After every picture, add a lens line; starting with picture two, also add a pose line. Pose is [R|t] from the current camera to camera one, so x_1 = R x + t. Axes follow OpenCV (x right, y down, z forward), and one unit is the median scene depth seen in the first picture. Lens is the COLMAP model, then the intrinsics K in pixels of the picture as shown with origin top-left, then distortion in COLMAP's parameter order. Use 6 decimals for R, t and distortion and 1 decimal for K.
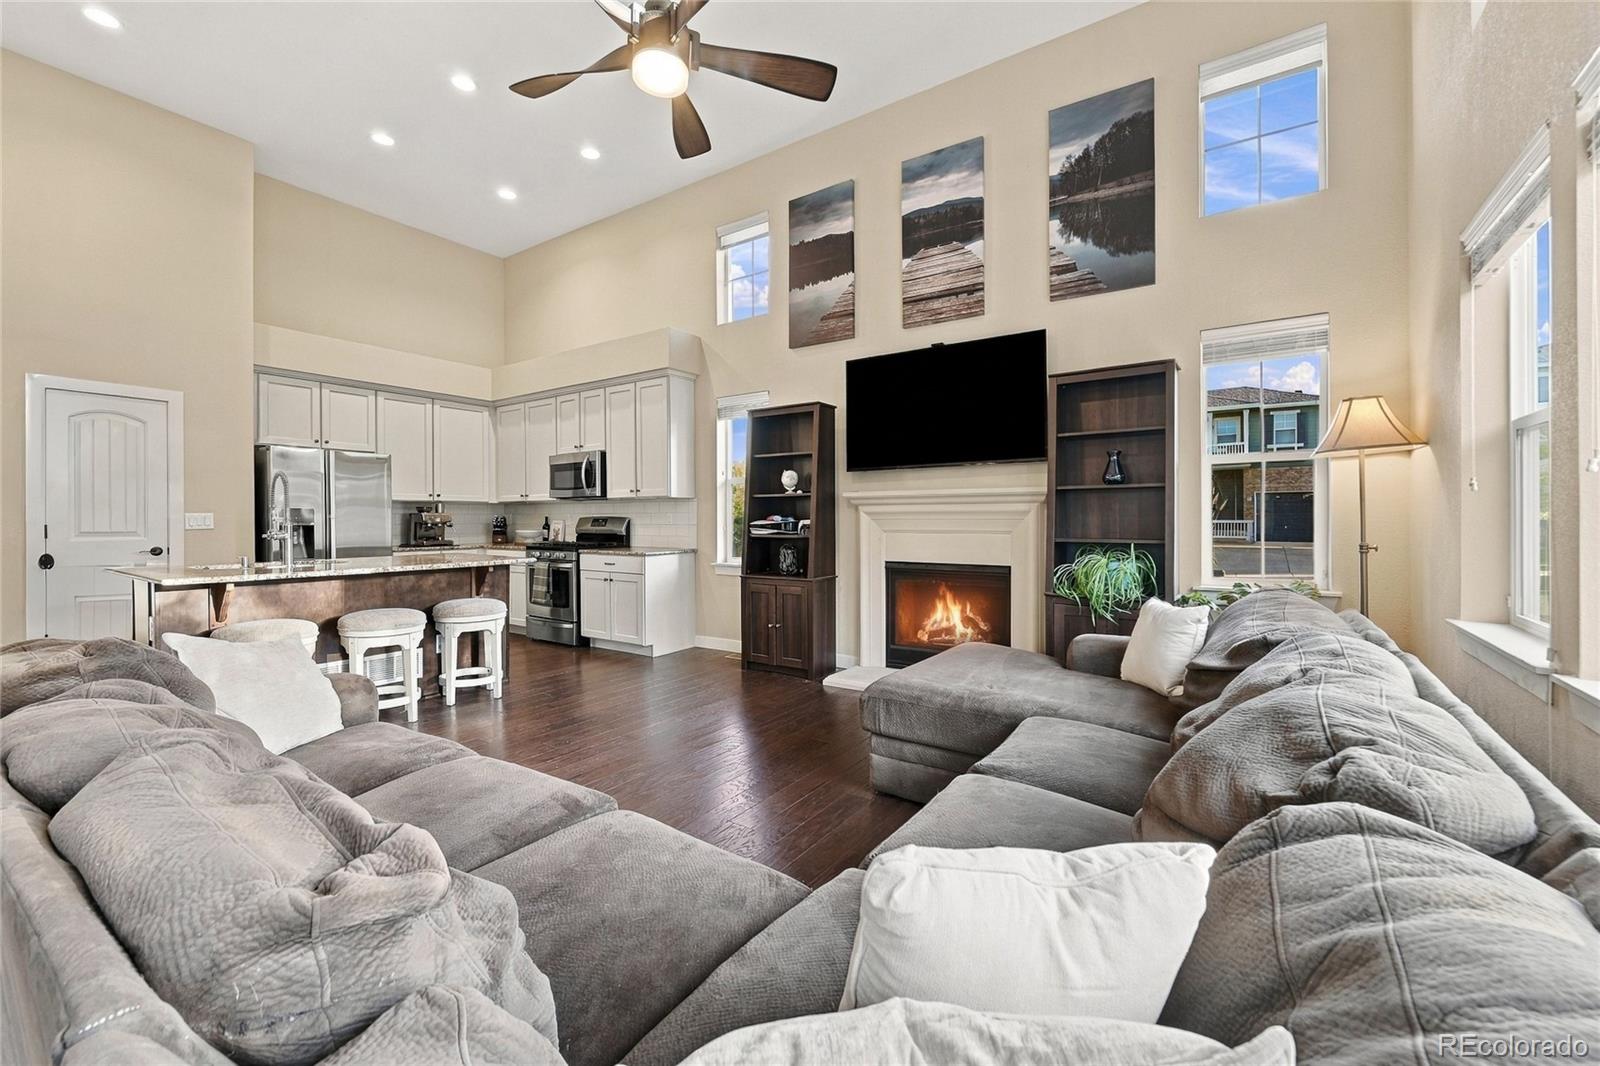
lens RADIAL K [[639.7, 0, 794.4], [0, 639.7, 526.7], [0, 0, 1]] dist [-0.000278, 0.000621]
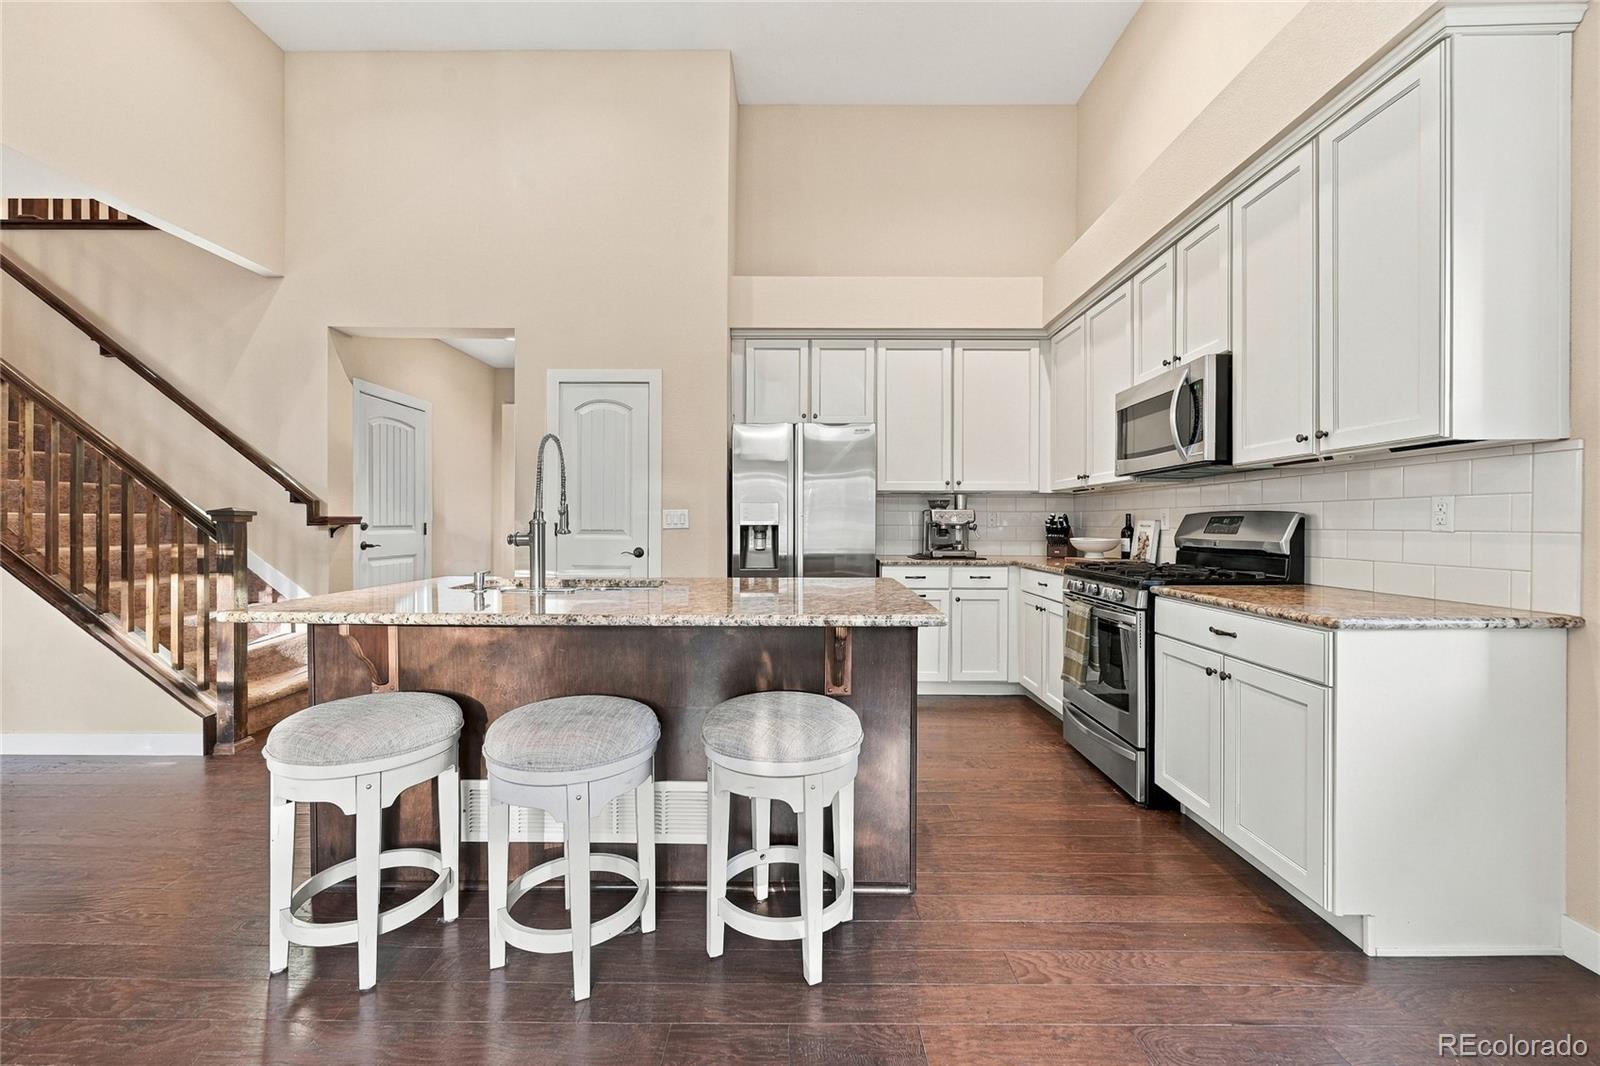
lens RADIAL K [[639.7, 0, 797.0], [0, 639.7, 527.2], [0, 0, 1]] dist [-0.000278, 0.000621]
pose [[0.560172, 0.007947, -0.828338, -0.124641], [-0.014859, 0.999889, -0.000456, 0.000033], [0.828243, 0.012564, 0.560229, 0.618108]]
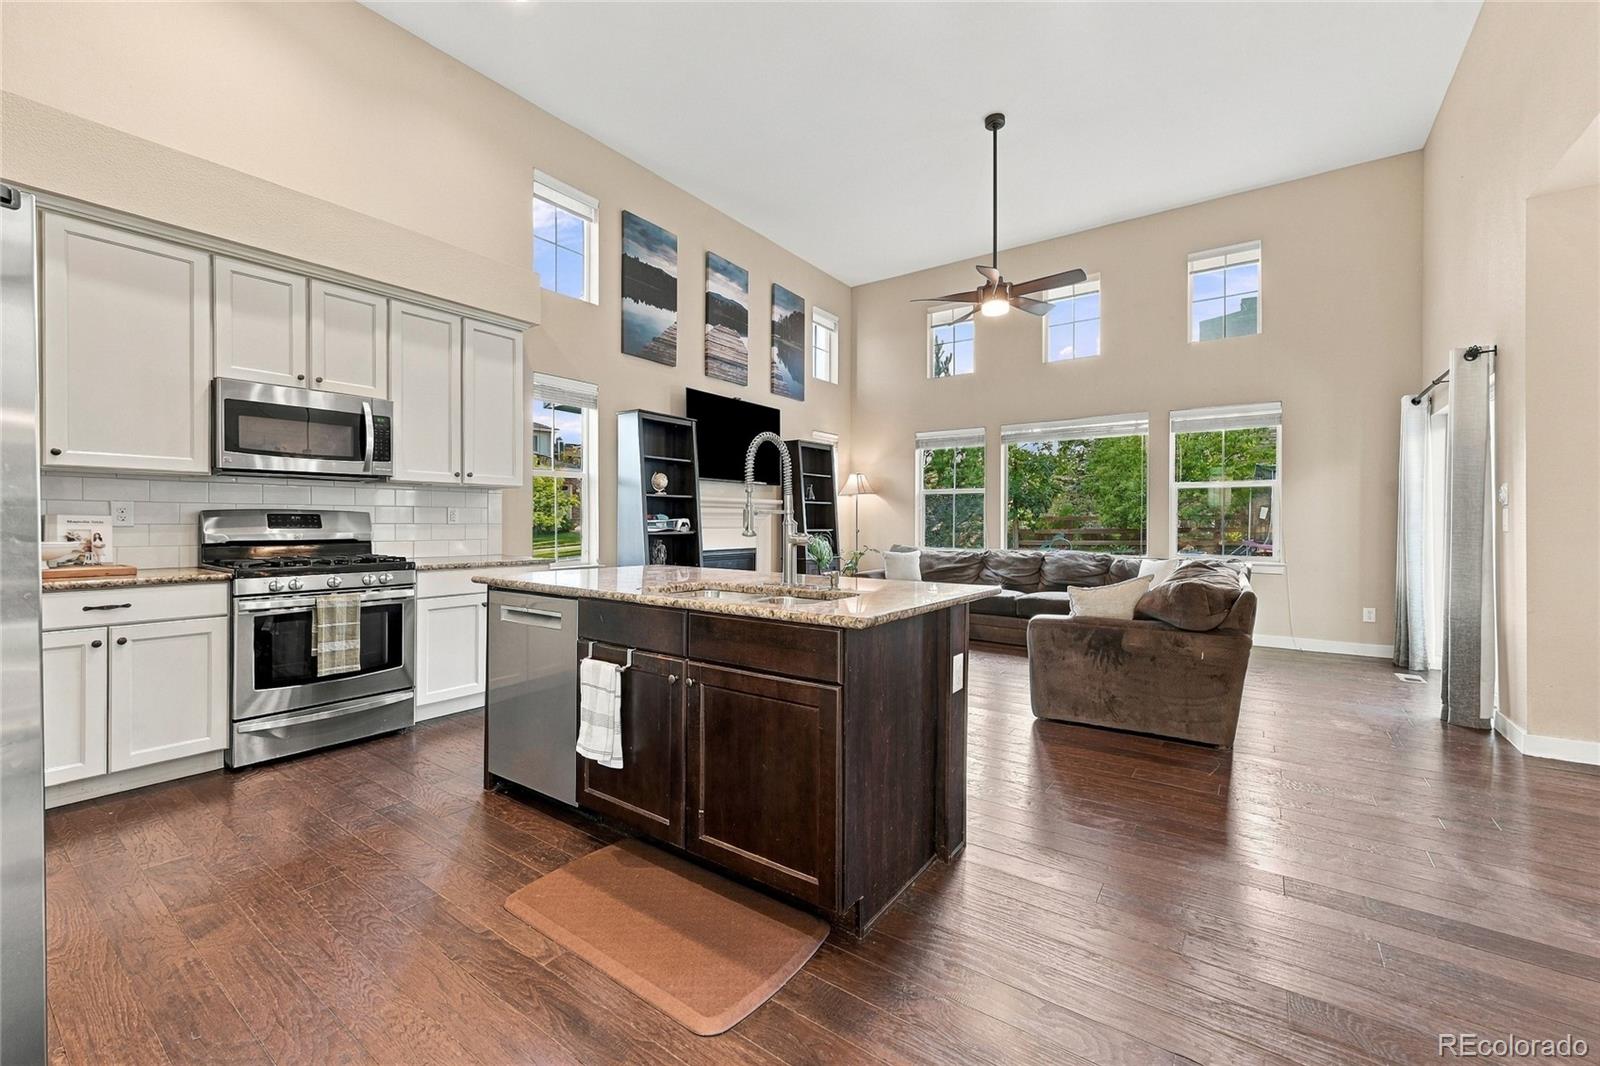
lens RADIAL K [[639.7, 0, 776.5], [0, 639.7, 527.6], [0, 0, 1]] dist [-0.000278, 0.000621]
pose [[0.055082, -0.004747, 0.998471, -1.019618], [0.013469, 0.999901, 0.004011, 0.002966], [-0.998391, 0.013227, 0.055141, 0.695648]]
